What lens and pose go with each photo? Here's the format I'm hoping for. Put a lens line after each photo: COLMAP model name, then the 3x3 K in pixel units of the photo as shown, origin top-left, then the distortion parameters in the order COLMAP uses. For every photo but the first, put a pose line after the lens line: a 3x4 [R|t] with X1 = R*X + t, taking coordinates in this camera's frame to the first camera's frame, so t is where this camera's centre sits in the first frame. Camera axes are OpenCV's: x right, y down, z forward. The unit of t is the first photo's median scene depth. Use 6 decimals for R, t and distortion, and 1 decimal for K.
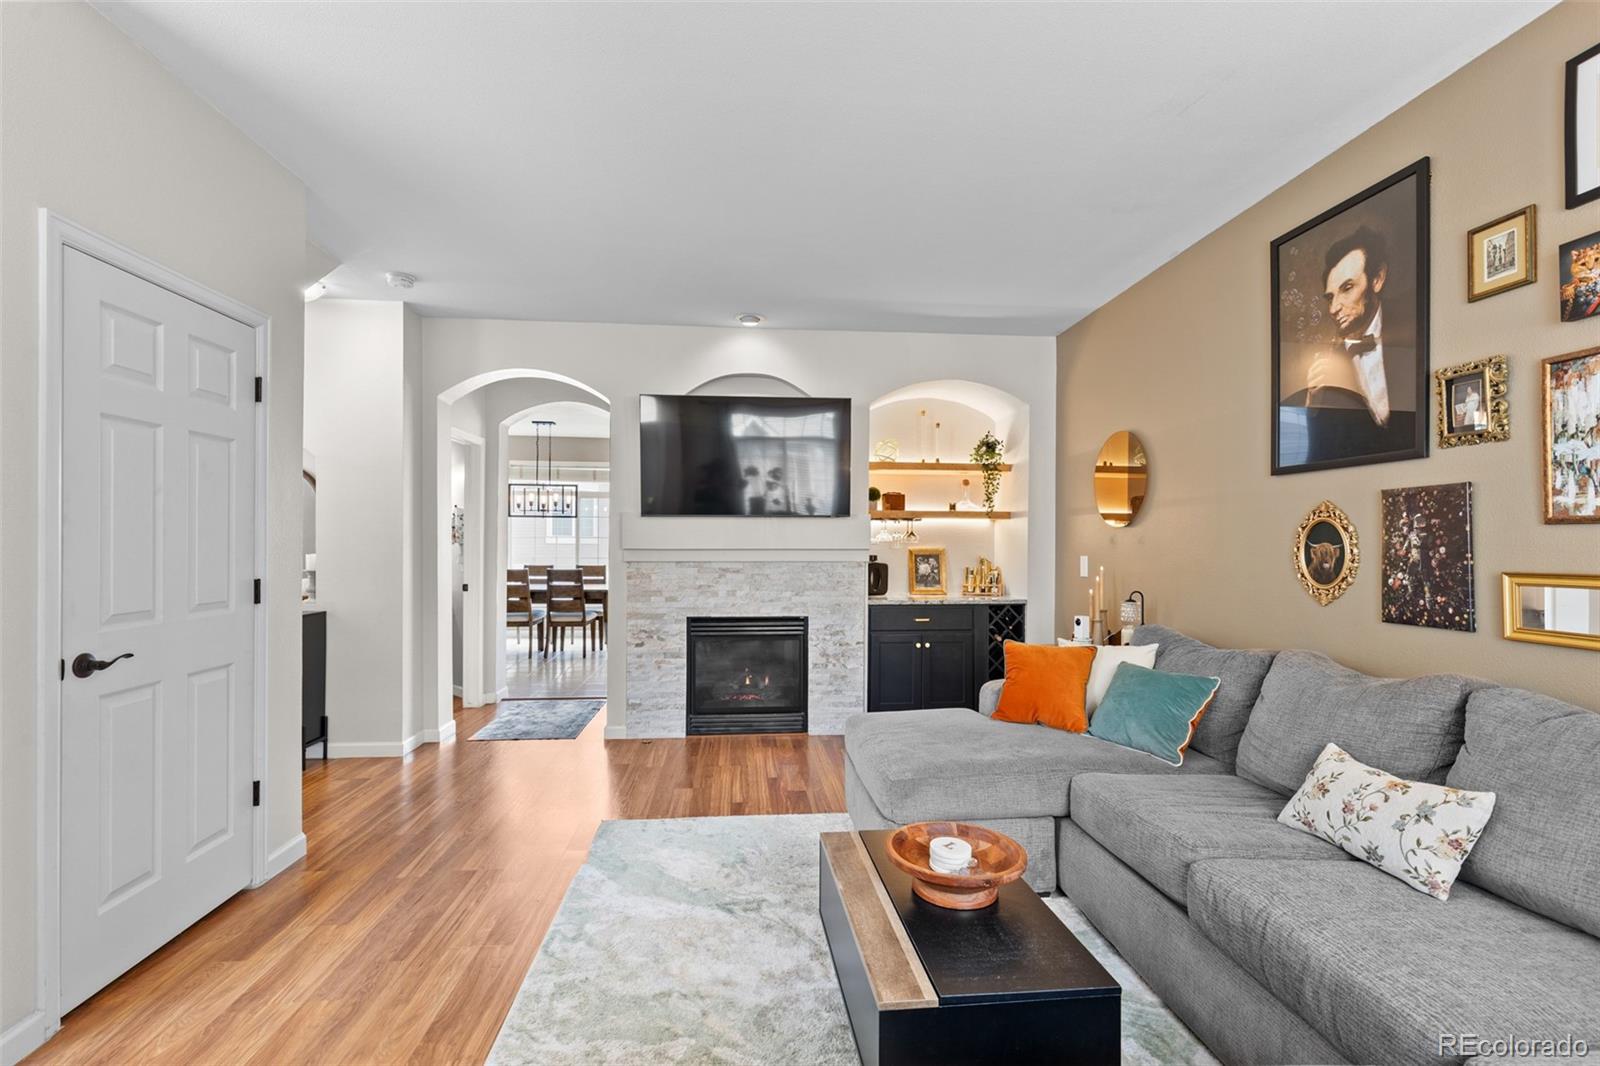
lens RADIAL K [[719.5, 0, 797.2], [0, 719.5, 538.4], [0, 0, 1]] dist [0.004933, -0.002805]
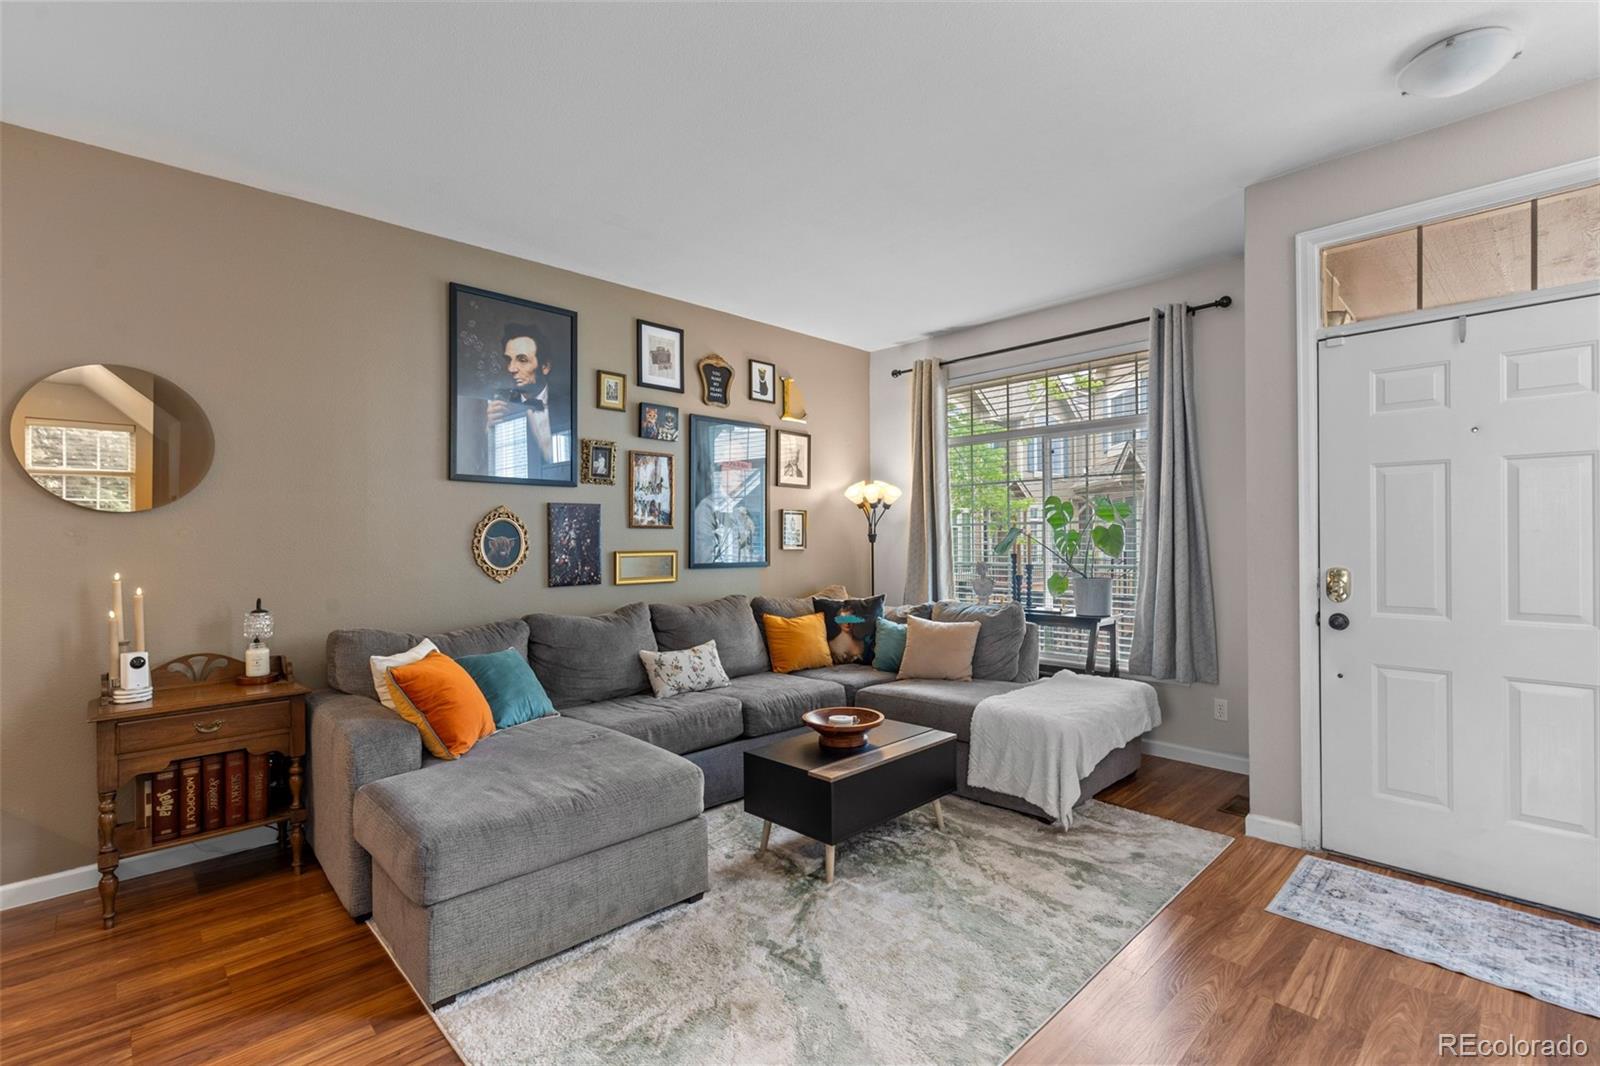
lens RADIAL K [[719.5, 0, 805.4], [0, 719.5, 533.0], [0, 0, 1]] dist [0.004933, -0.002805]
pose [[-0.628657, 0.006591, 0.777655, -0.690925], [-0.004215, 0.999921, -0.011883, 0.013227], [-0.777671, -0.010748, -0.628579, 1.418405]]
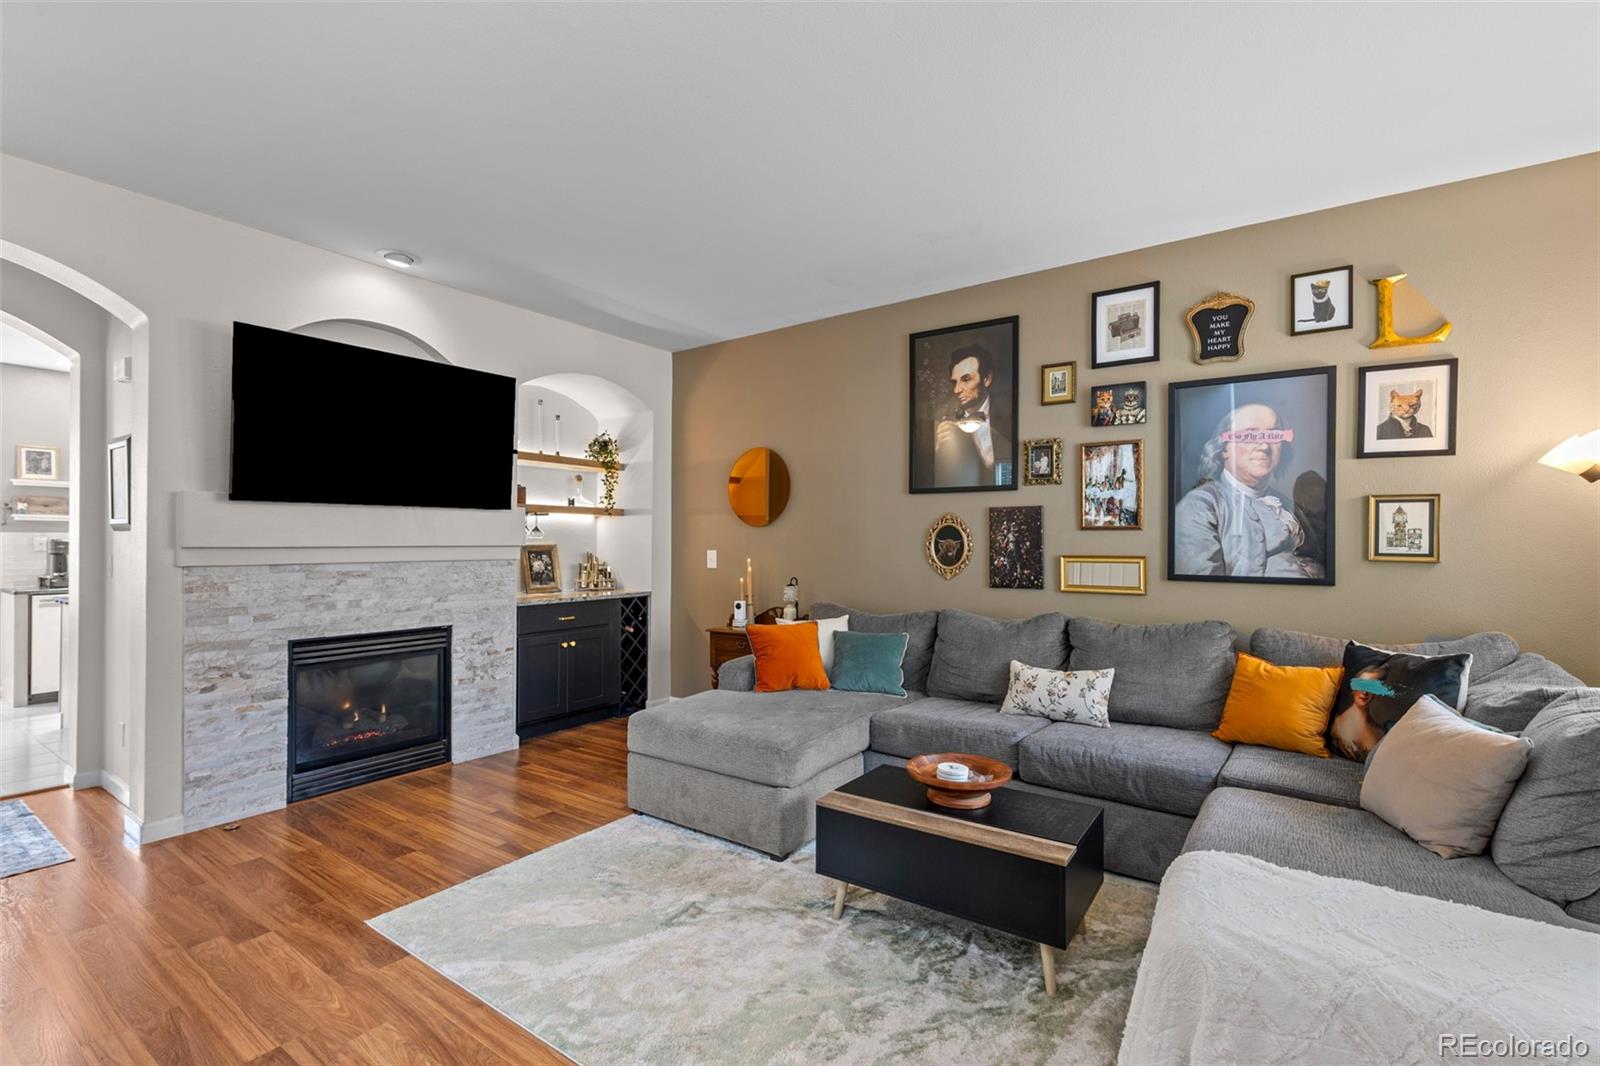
lens RADIAL K [[719.5, 0, 805.7], [0, 719.5, 536.7], [0, 0, 1]] dist [0.004933, -0.002805]
pose [[0.645287, 0.002693, 0.763935, -0.658709], [-0.006308, 0.999978, 0.001804, -0.000400], [-0.763914, -0.005983, 0.645290, 0.235906]]
